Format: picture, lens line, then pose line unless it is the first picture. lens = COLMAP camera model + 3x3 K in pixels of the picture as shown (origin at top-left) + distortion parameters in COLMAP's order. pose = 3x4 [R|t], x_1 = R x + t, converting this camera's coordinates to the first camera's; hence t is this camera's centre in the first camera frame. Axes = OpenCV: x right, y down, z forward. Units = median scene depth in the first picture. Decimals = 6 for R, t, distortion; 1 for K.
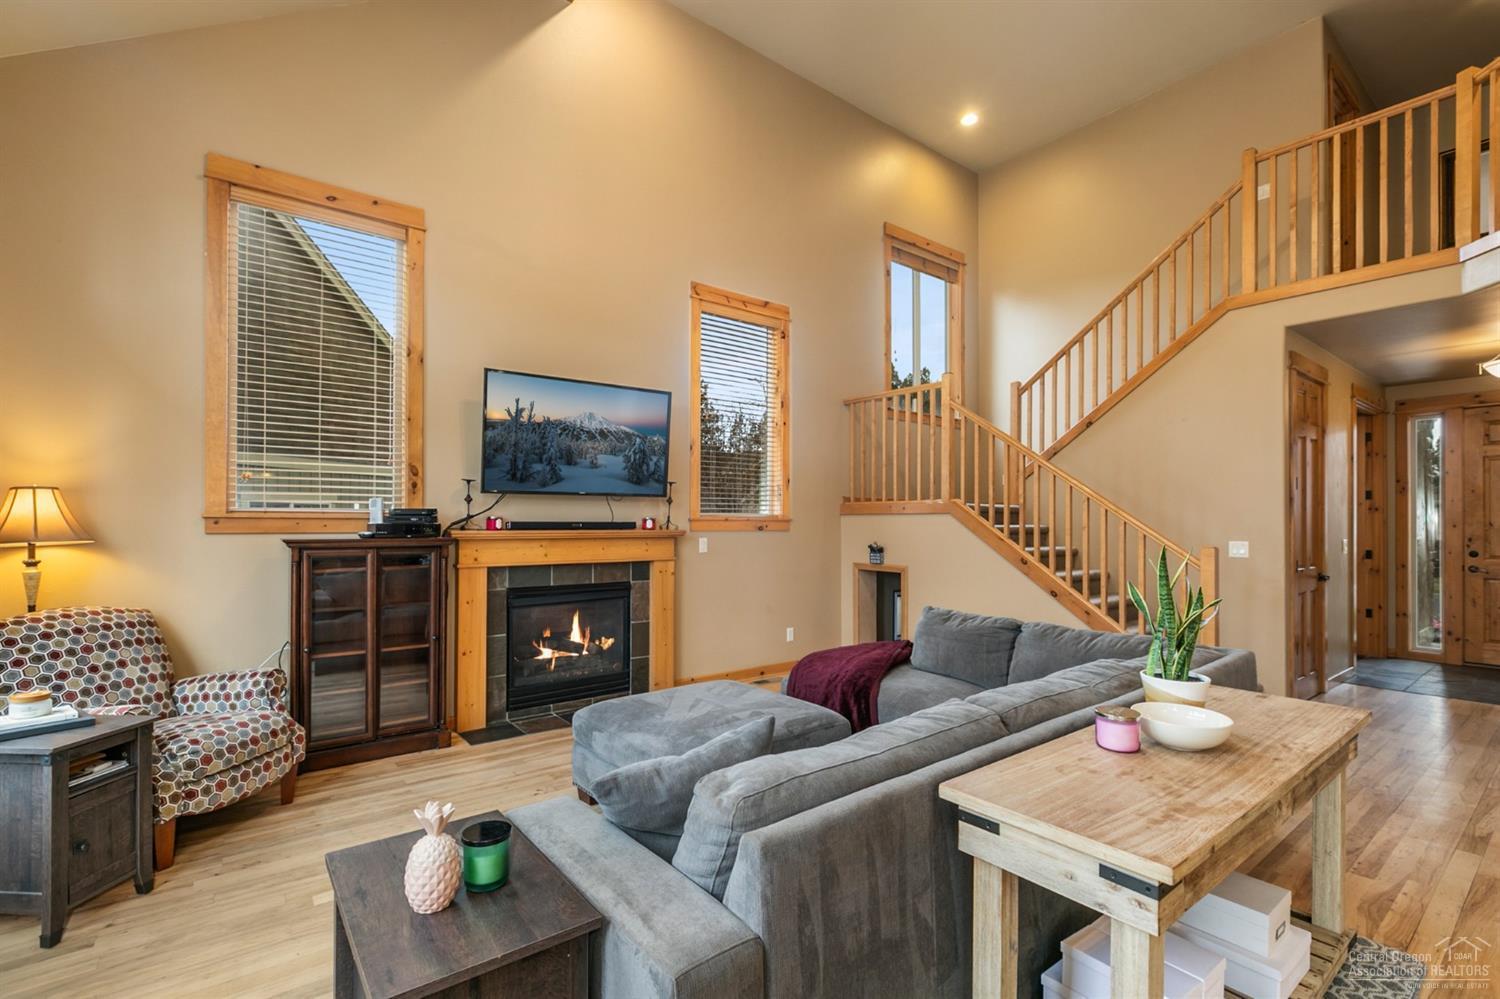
lens RADIAL K [[682.9, 0, 755.1], [0, 682.9, 510.9], [0, 0, 1]] dist [-0.004969, -0.000816]
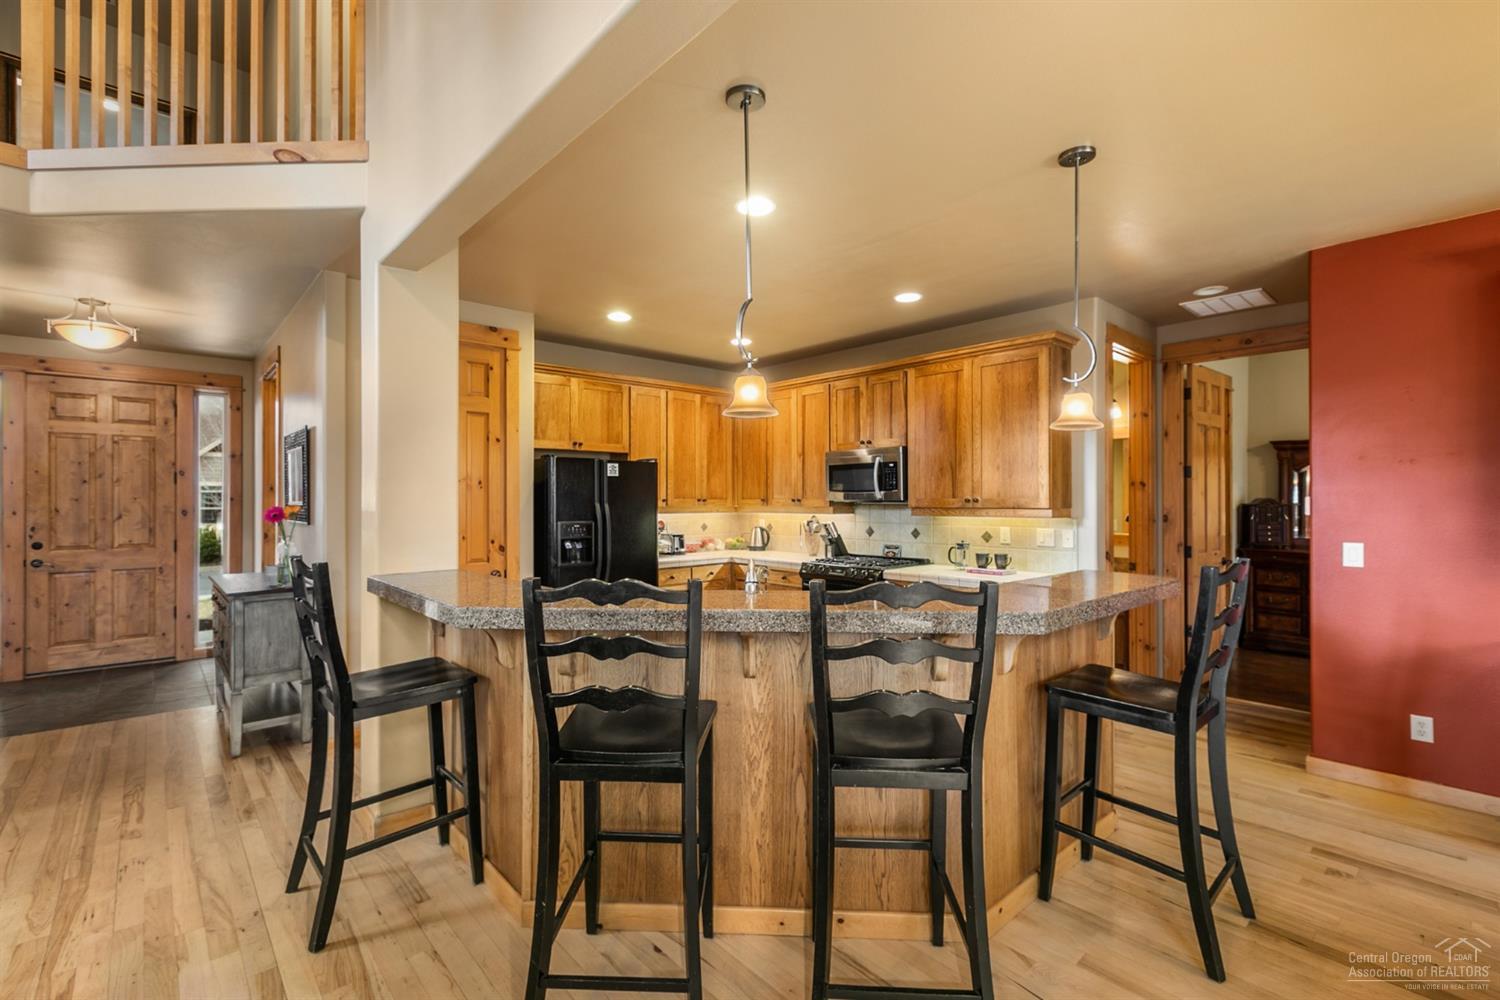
lens RADIAL K [[682.9, 0, 753.1], [0, 682.9, 500.9], [0, 0, 1]] dist [-0.004969, -0.000816]
pose [[-0.058468, -0.000890, 0.998289, 0.156801], [-0.006703, 0.999977, 0.000499, 0.000924], [-0.998267, -0.006662, -0.058473, 0.152887]]
